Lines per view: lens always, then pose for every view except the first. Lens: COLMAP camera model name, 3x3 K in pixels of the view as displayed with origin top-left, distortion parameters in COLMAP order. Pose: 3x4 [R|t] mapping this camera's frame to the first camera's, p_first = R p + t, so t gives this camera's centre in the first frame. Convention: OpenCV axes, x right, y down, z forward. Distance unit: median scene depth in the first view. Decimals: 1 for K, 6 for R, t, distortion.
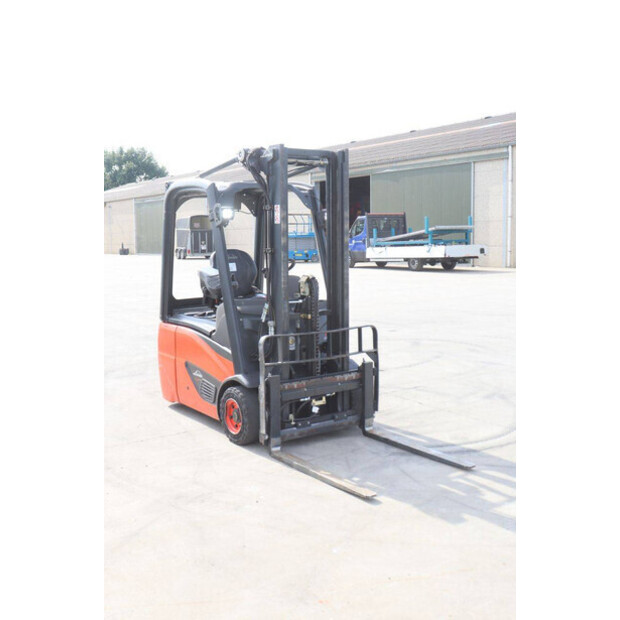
lens RADIAL K [[715.8, 0, 297.6], [0, 715.8, 307.6], [0, 0, 1]] dist [-0.003254, -0.003814]
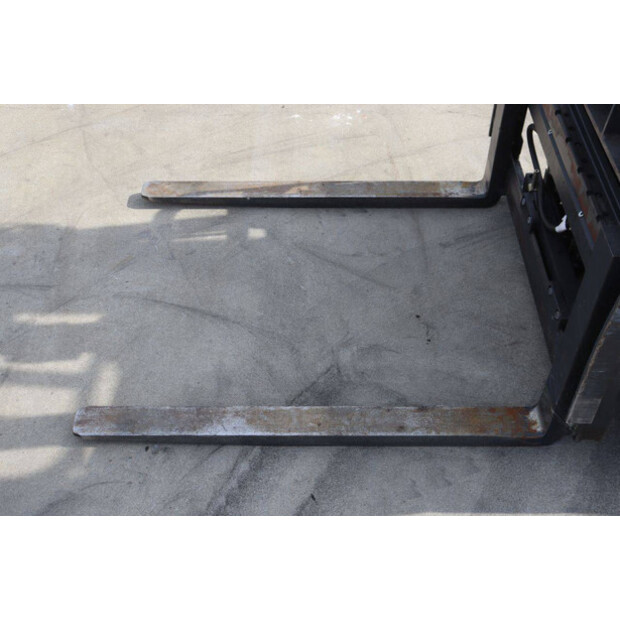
lens RADIAL K [[743.2, 0, 310.0], [0, 743.2, 310.0], [0, 0, 1]] dist [0.005616, 0.012904]
pose [[-0.580804, 0.587774, -0.563195, 0.313539], [-0.086638, 0.643287, 0.760708, -0.080482], [0.809420, 0.490616, -0.322700, 1.060175]]
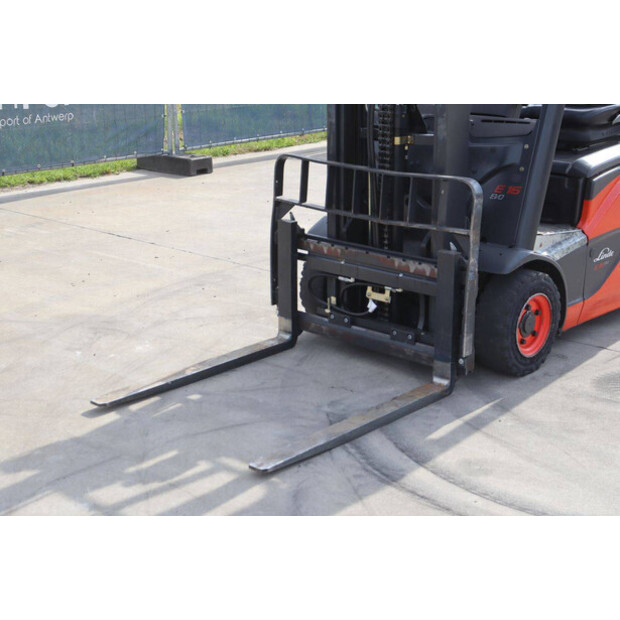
lens RADIAL K [[1072.2, 0, 309.3], [0, 1072.2, 295.9], [0, 0, 1]] dist [0.155016, 0.121350]
pose [[0.217112, 0.272195, -0.937428, 0.826807], [-0.111463, 0.960967, 0.253215, -0.076191], [0.969762, 0.049513, 0.238978, 0.767596]]
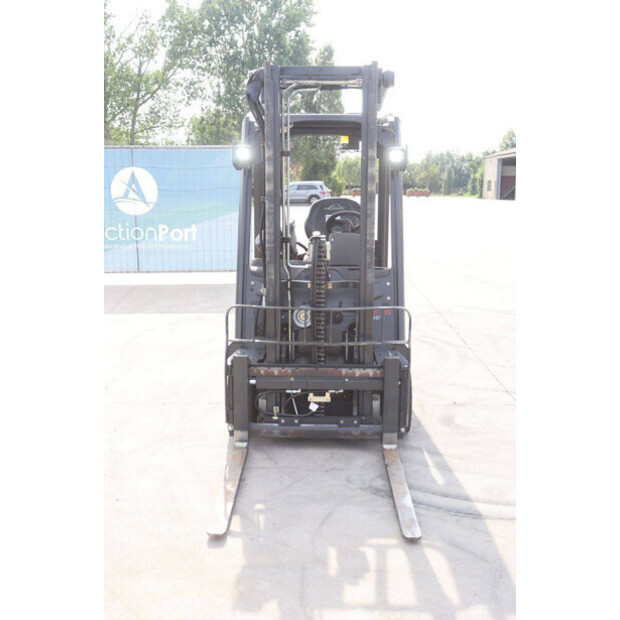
lens RADIAL K [[715.8, 0, 297.6], [0, 715.8, 307.6], [0, 0, 1]] dist [-0.003254, -0.003814]
pose [[0.799137, 0.111346, -0.590747, 0.471072], [-0.074295, 0.993456, 0.086747, -0.032076], [0.596540, -0.025433, 0.802180, 0.375497]]
